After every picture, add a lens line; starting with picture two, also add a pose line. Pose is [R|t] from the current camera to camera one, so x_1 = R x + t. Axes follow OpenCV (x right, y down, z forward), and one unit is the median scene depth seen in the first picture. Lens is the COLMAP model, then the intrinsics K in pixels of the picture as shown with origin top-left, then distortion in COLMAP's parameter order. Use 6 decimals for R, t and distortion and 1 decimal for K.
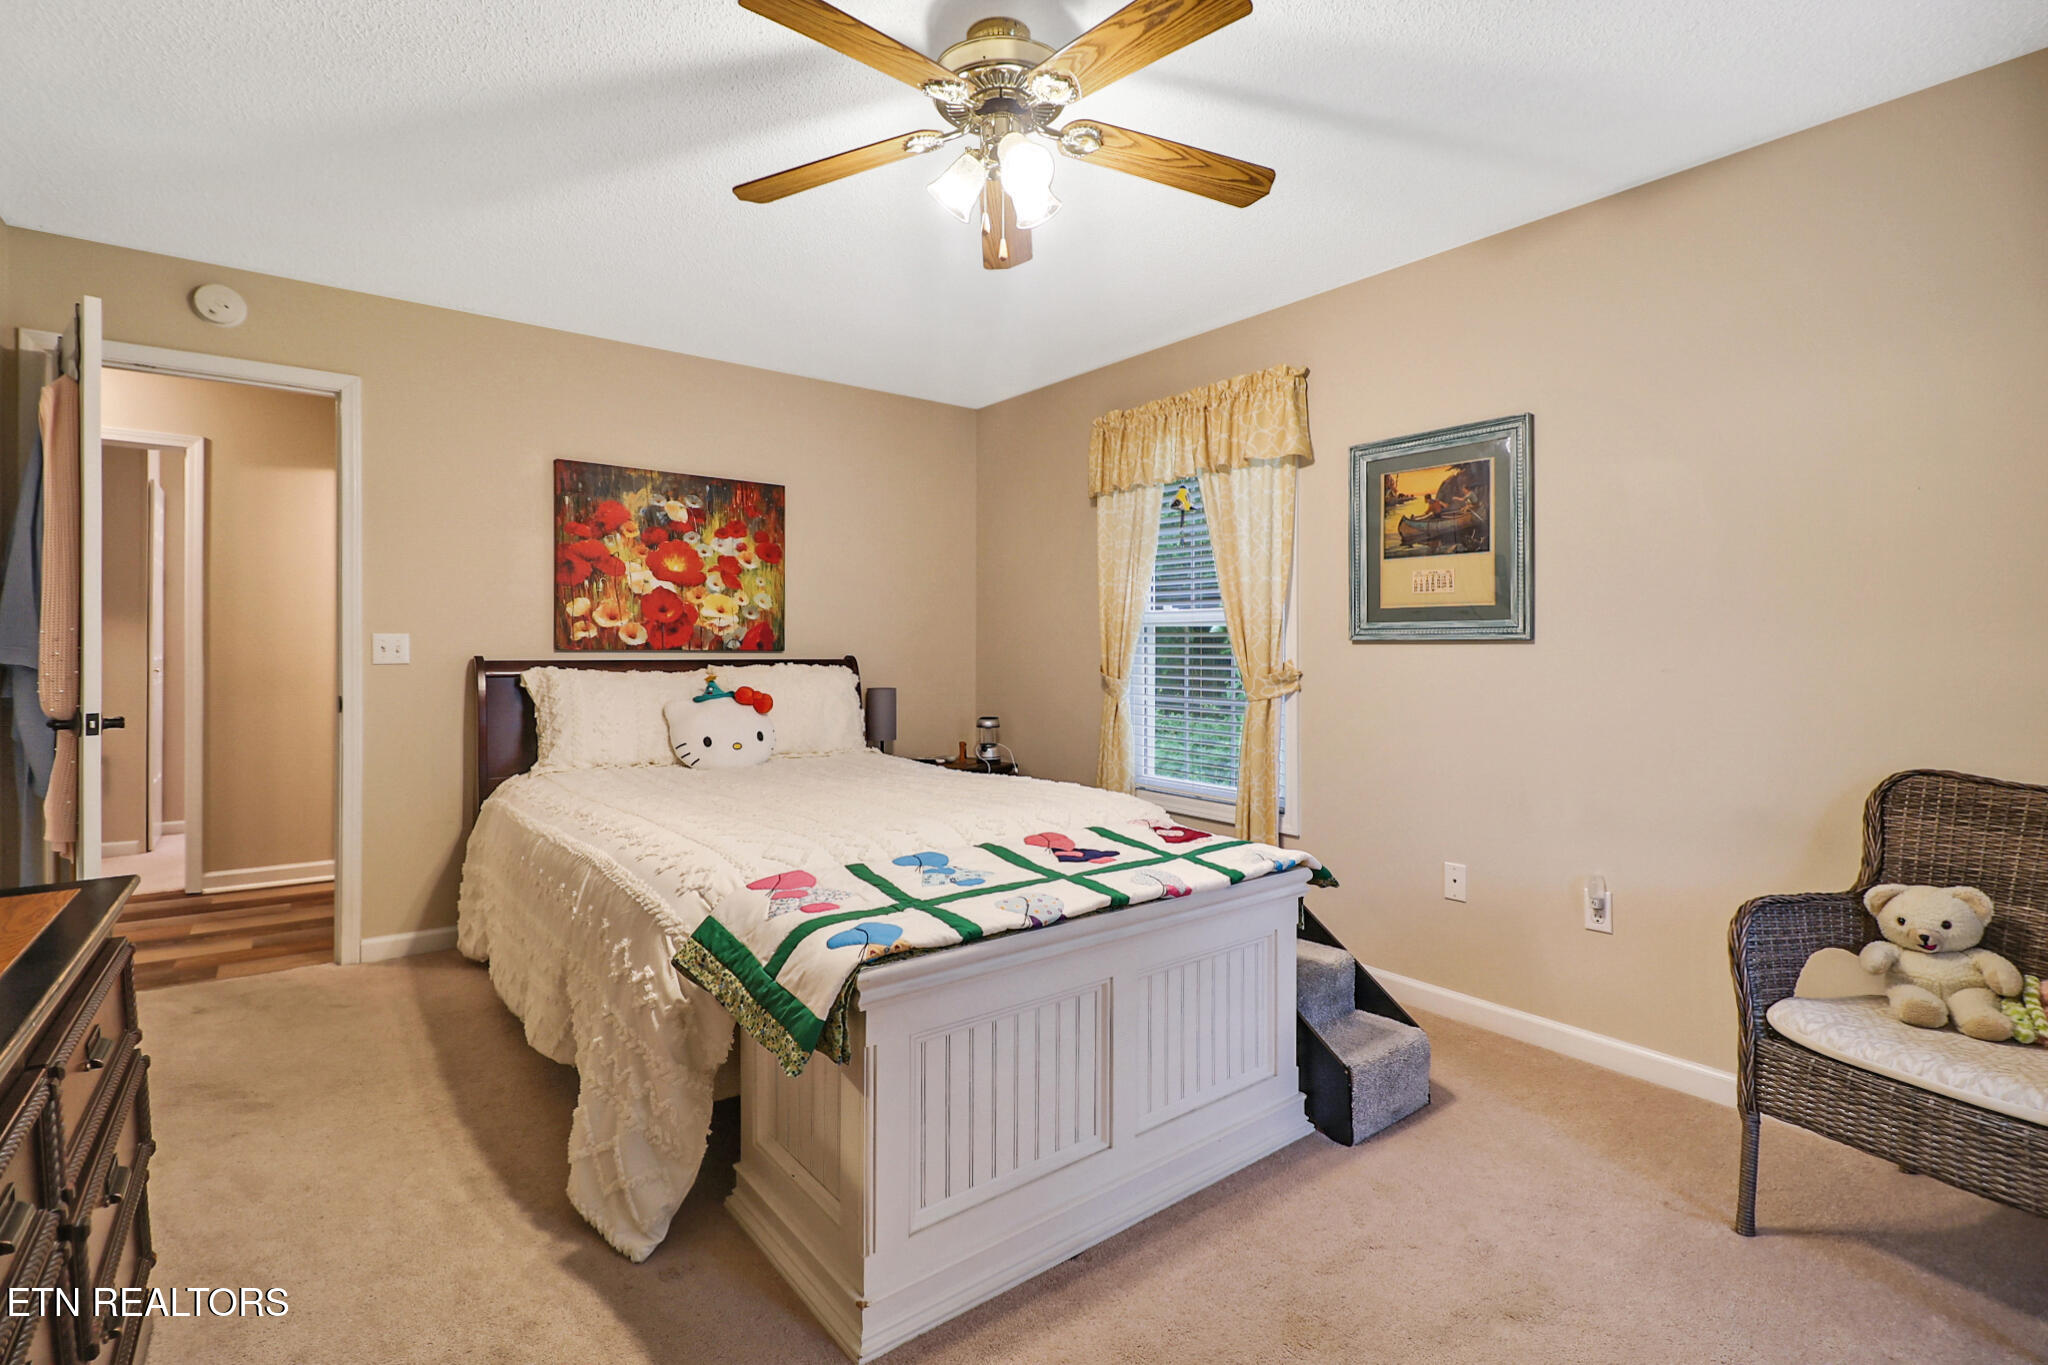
lens RADIAL K [[944.8, 0, 1015.1], [0, 944.8, 671.3], [0, 0, 1]] dist [-0.003926, -0.003470]
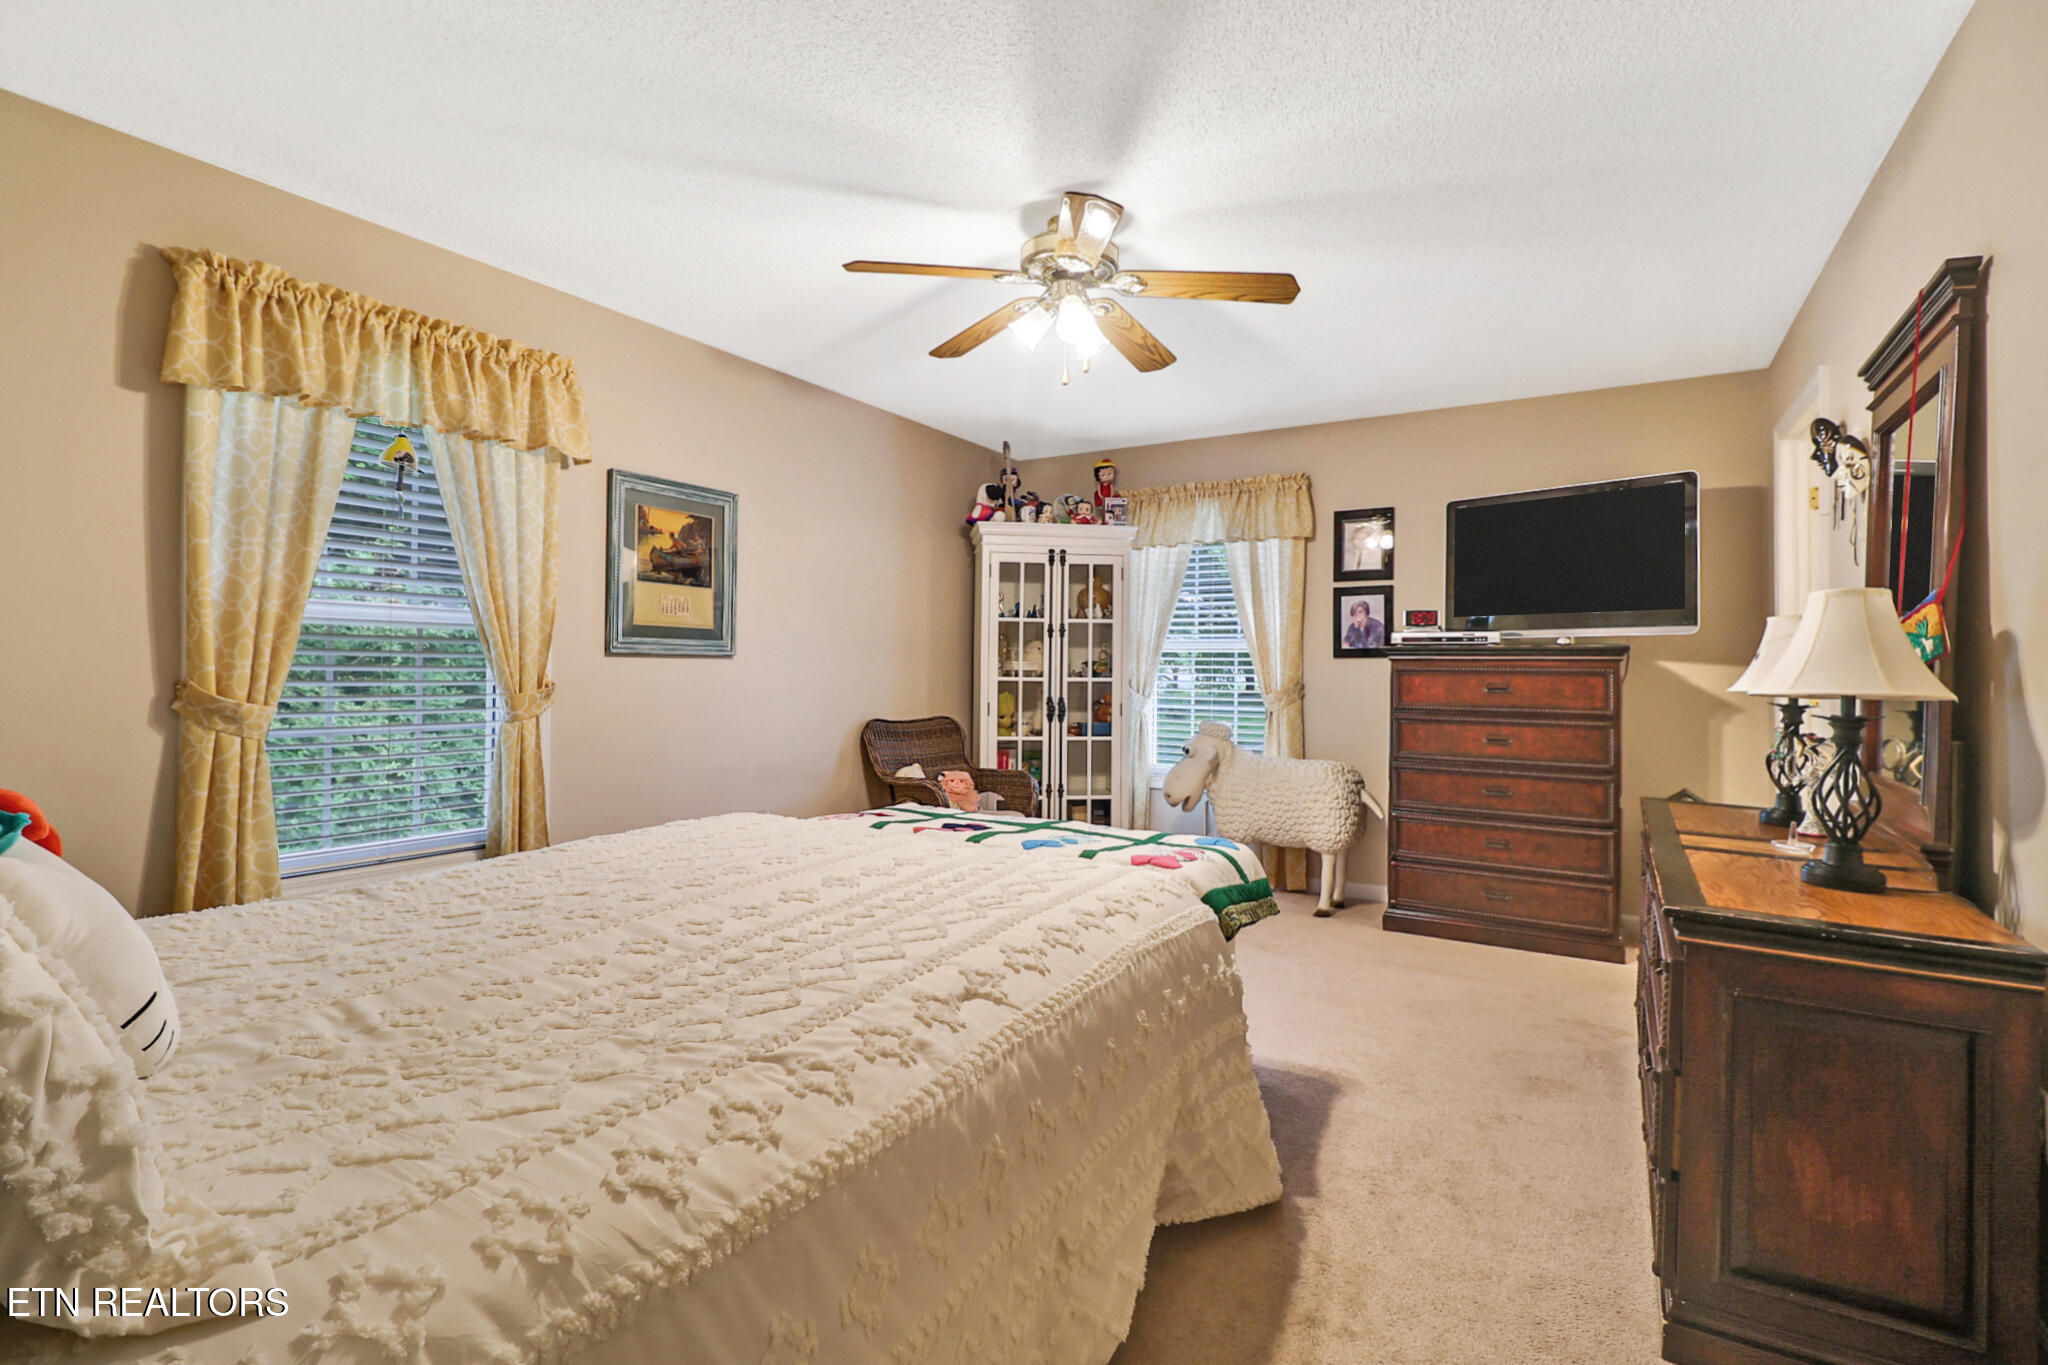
lens RADIAL K [[944.8, 0, 1015.4], [0, 944.8, 672.0], [0, 0, 1]] dist [-0.003926, -0.003470]
pose [[-0.344123, -0.008354, 0.938887, -0.827871], [0.008776, 0.999888, 0.012113, -0.021584], [-0.938884, 0.012408, -0.344011, 0.996456]]
